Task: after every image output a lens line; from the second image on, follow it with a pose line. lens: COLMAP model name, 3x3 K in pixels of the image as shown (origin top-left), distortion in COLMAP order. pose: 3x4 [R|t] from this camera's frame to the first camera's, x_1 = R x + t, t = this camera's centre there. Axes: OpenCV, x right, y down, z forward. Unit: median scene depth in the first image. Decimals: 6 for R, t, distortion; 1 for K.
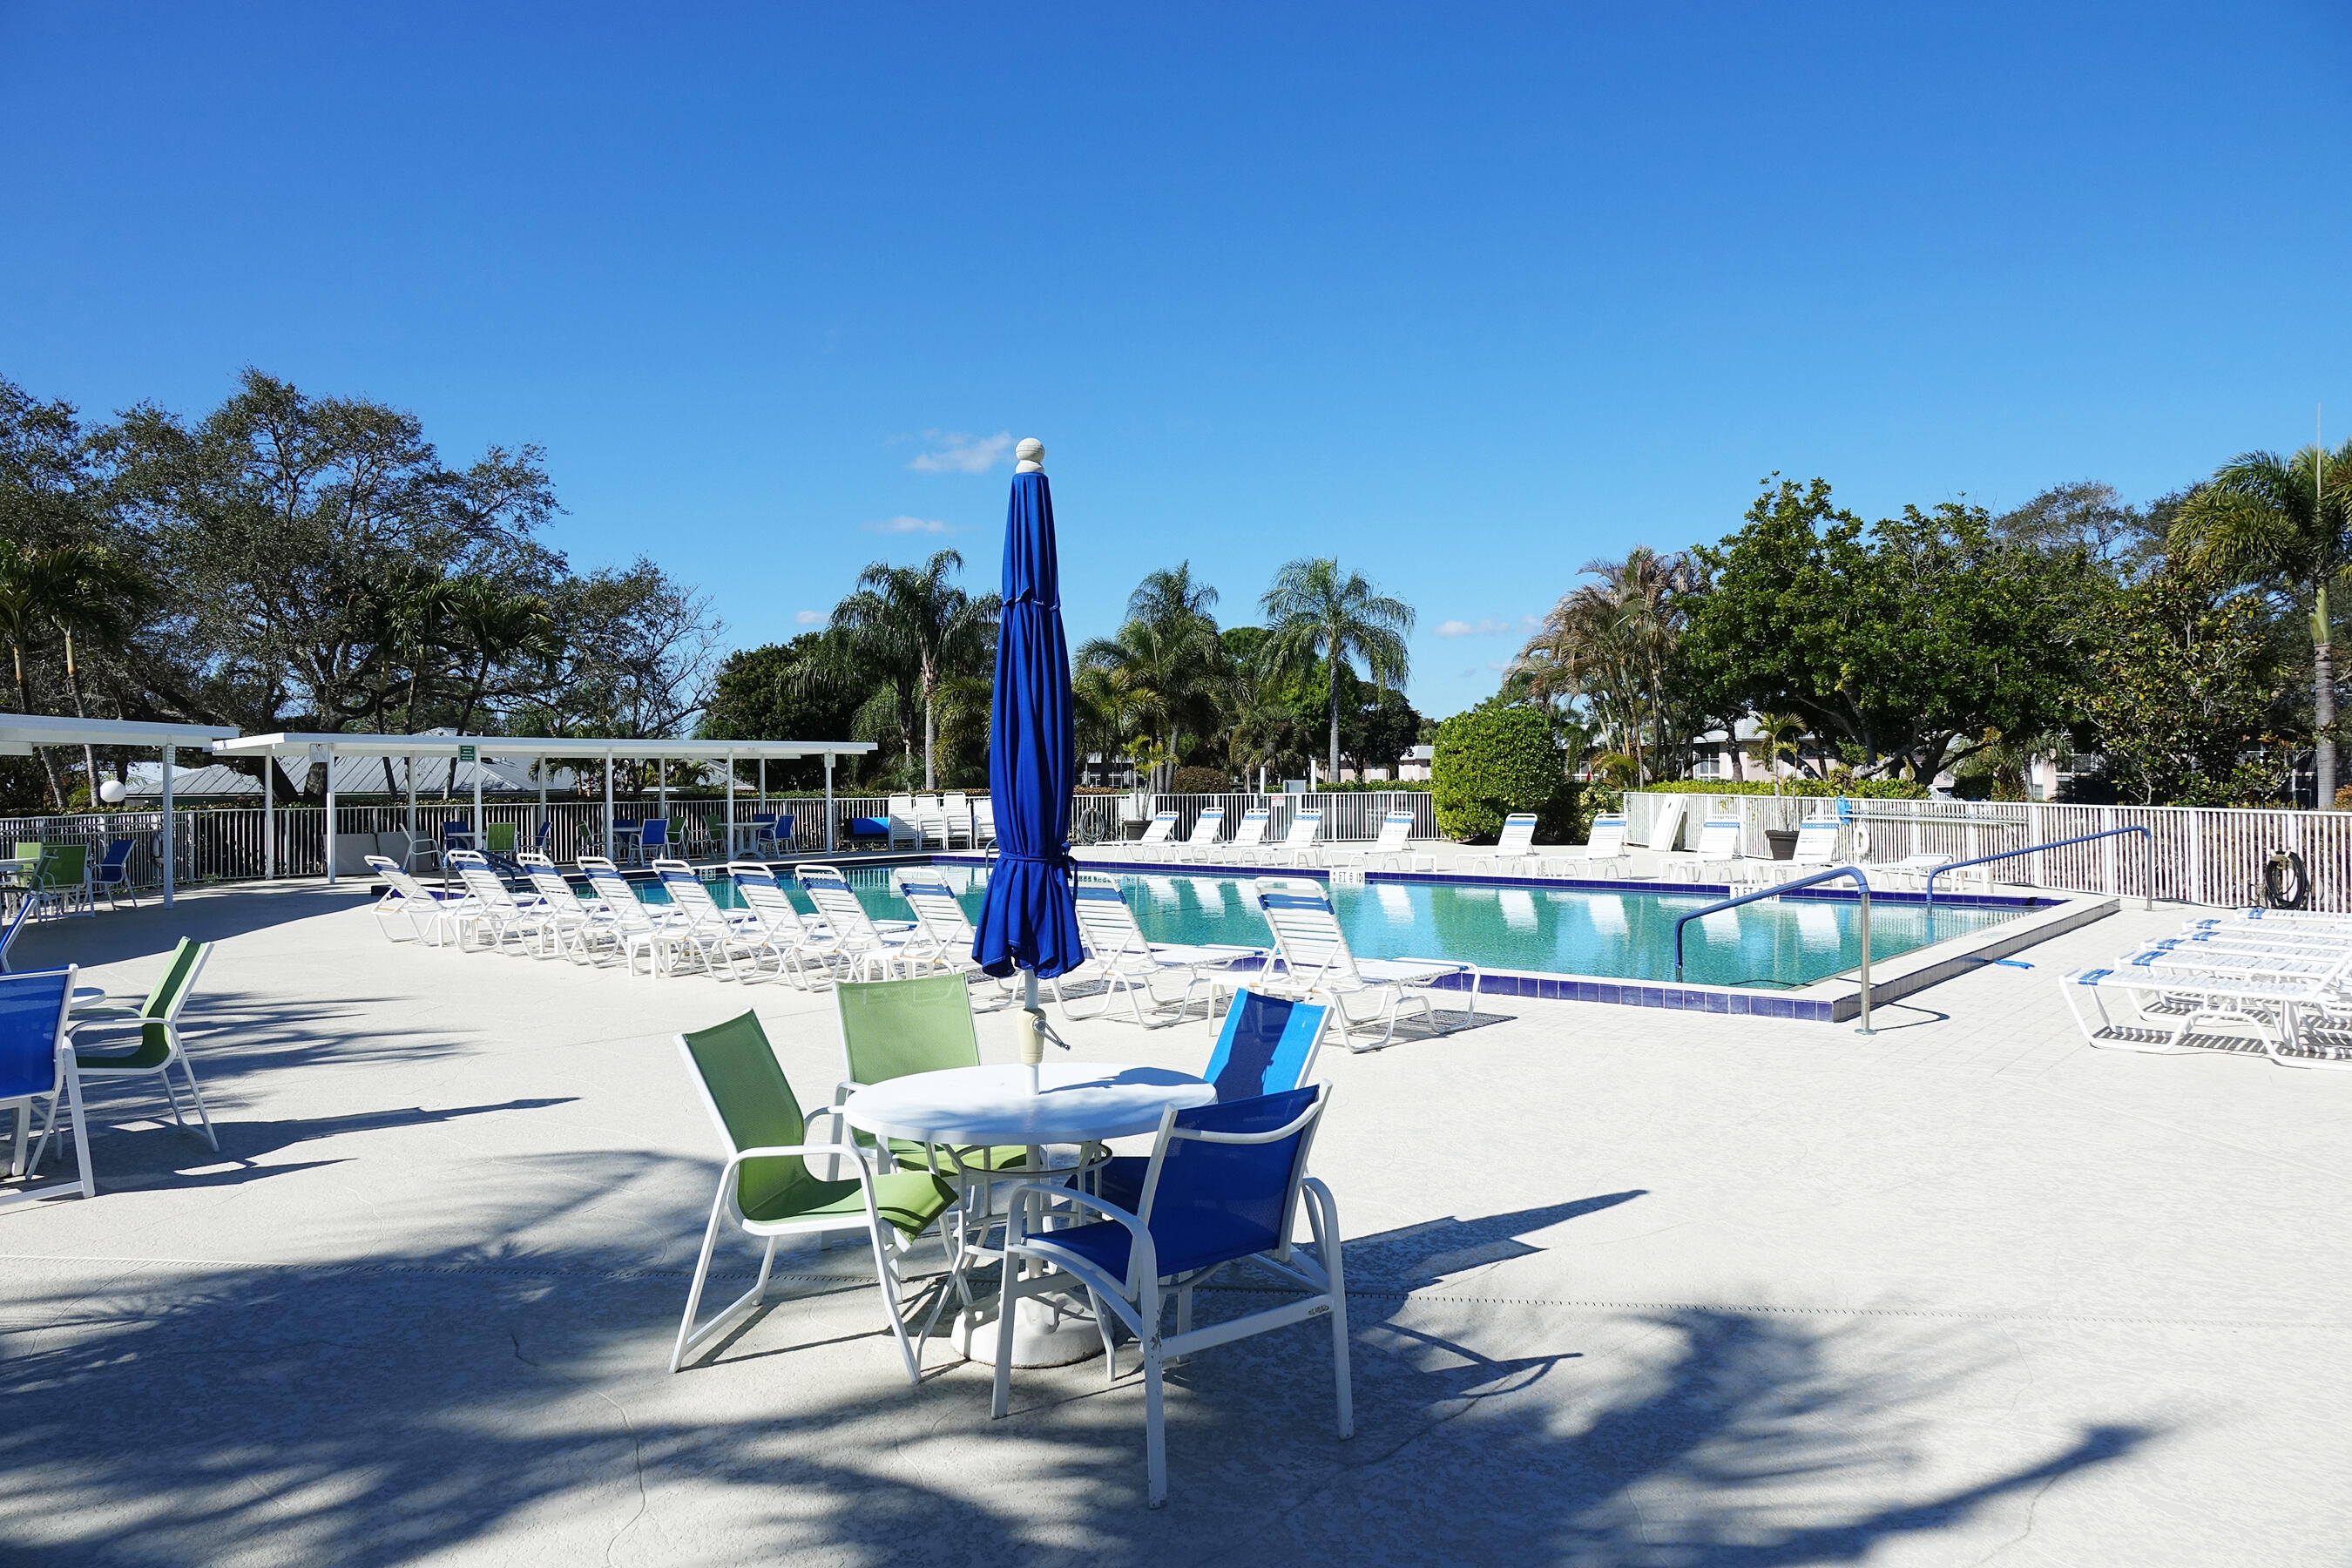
lens RADIAL K [[1619.2, 0, 1181.6], [0, 1619.2, 783.3], [0, 0, 1]] dist [-0.009344, -0.005576]
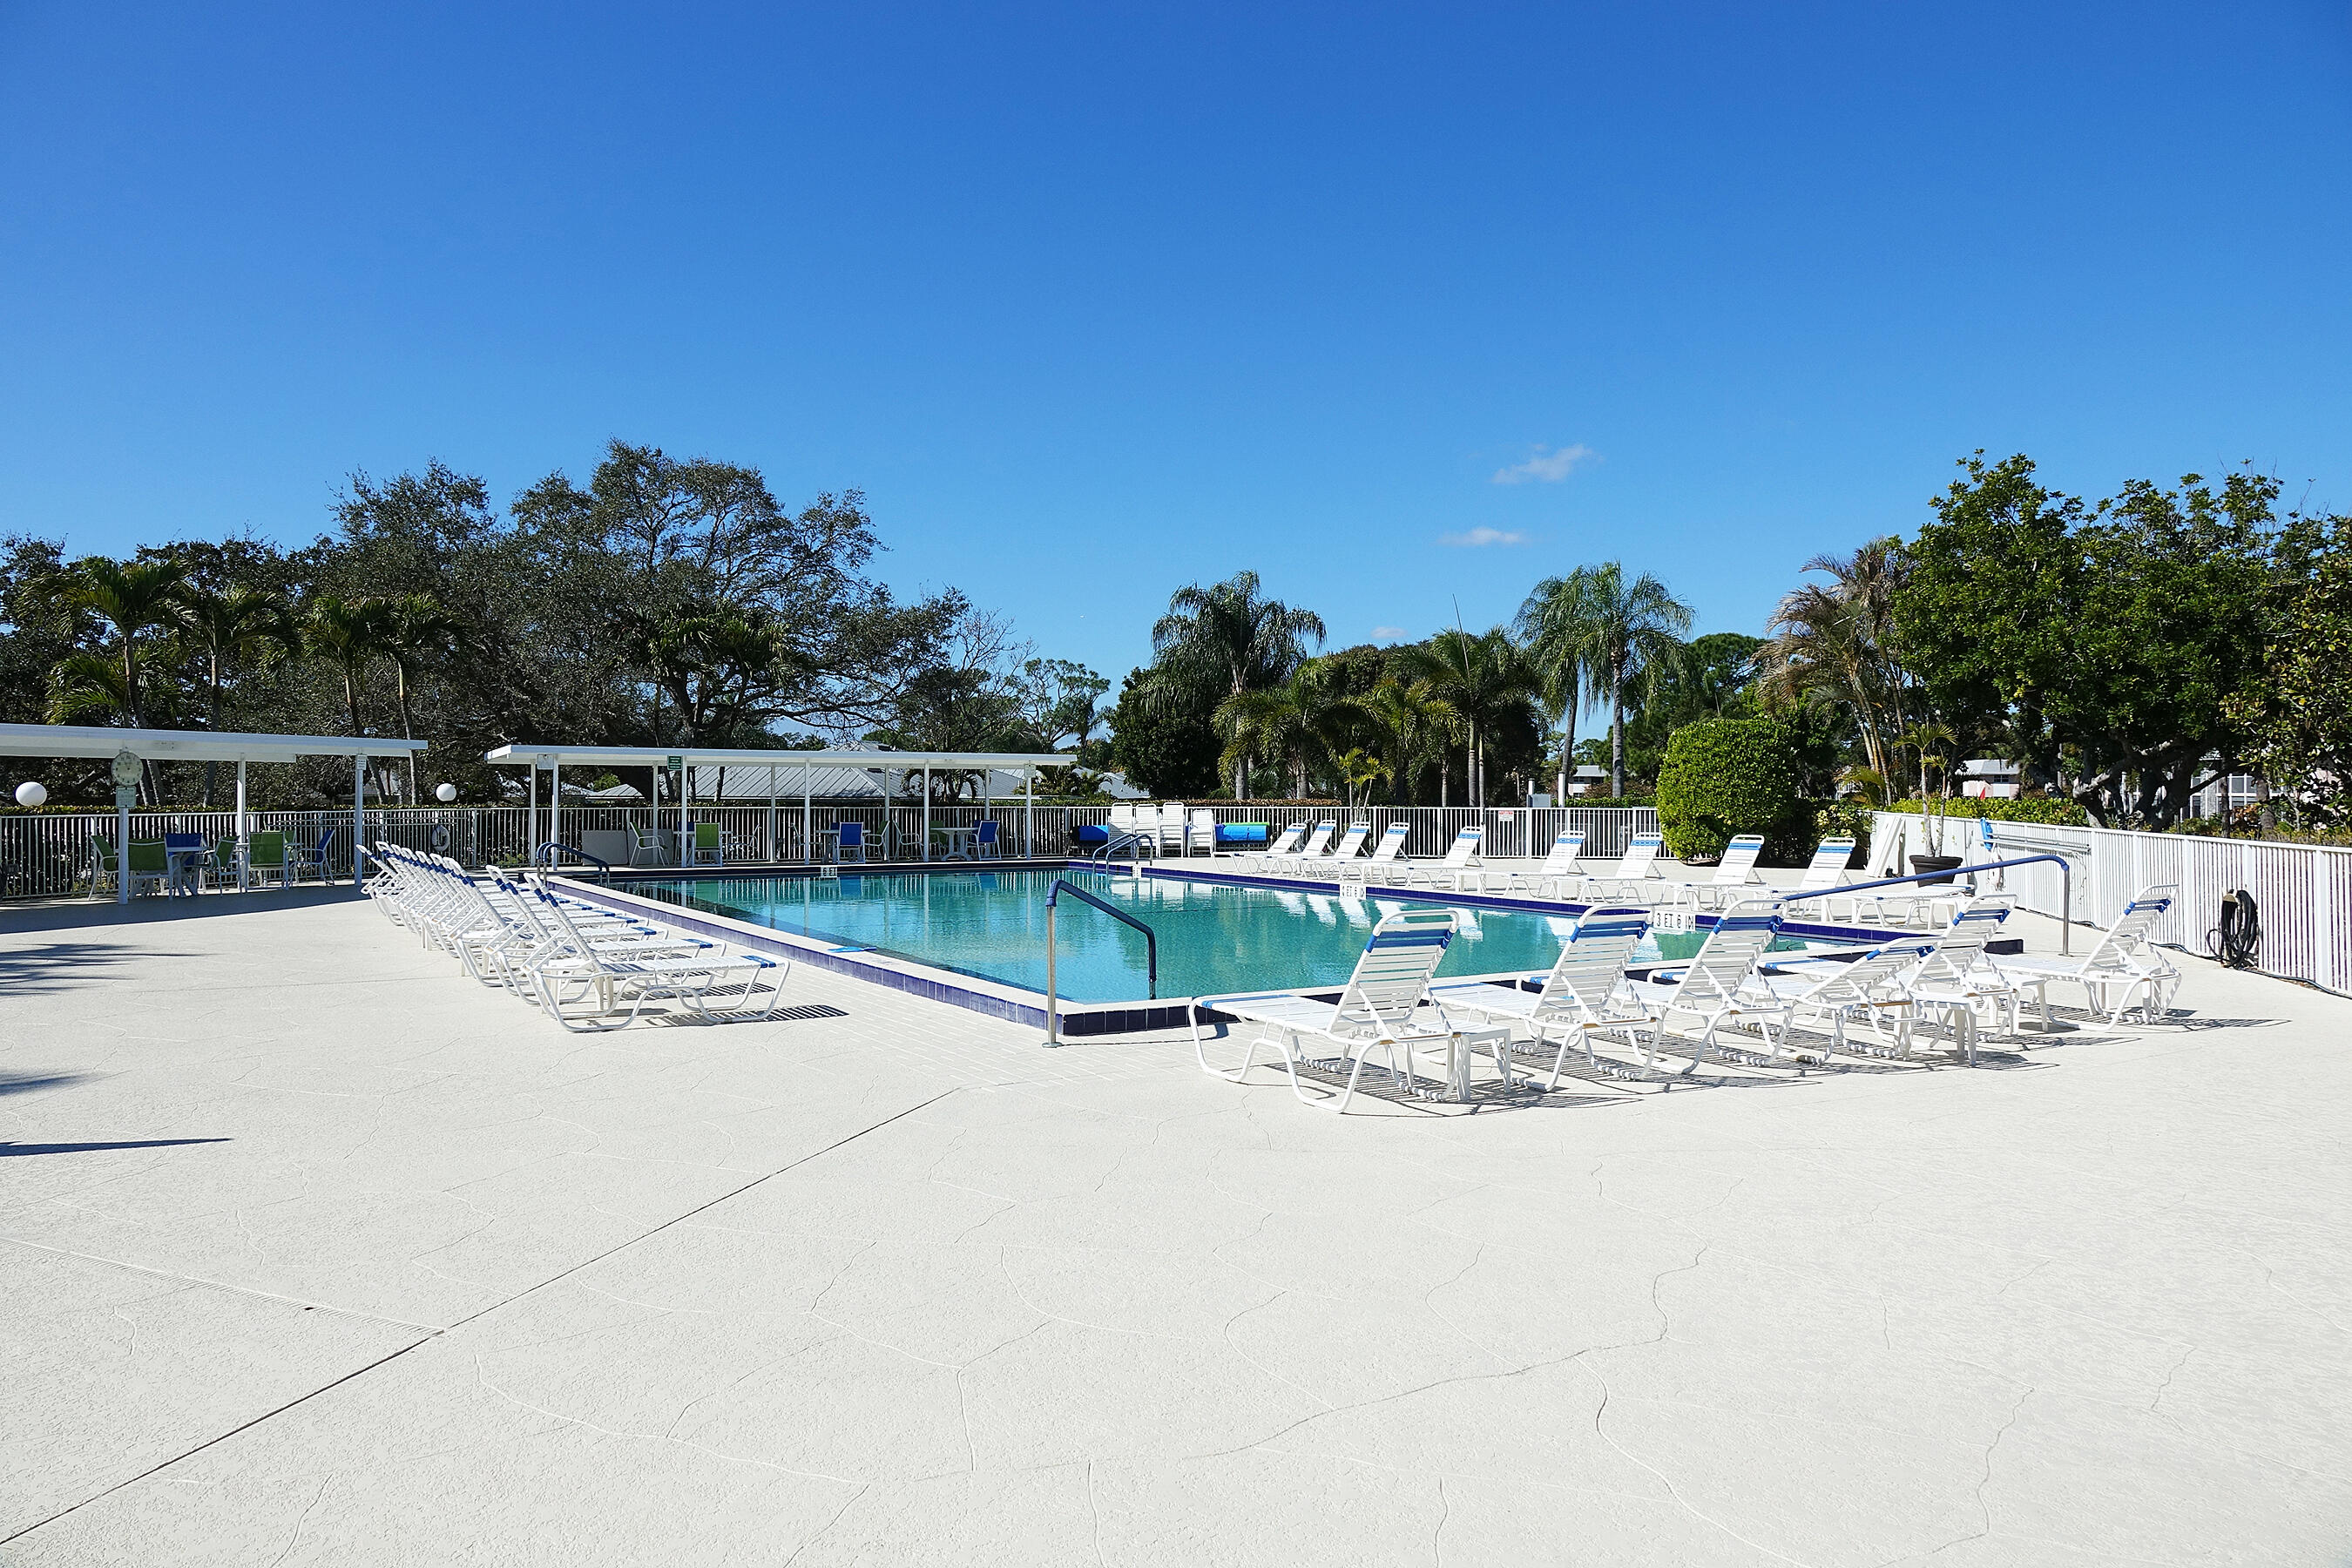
lens RADIAL K [[1619.2, 0, 1188.6], [0, 1619.2, 784.3], [0, 0, 1]] dist [-0.009344, -0.005576]
pose [[0.938570, 0.008483, -0.344984, 0.230866], [-0.011057, 0.999924, -0.005495, -0.000540], [0.344911, 0.008972, 0.938592, 0.023246]]
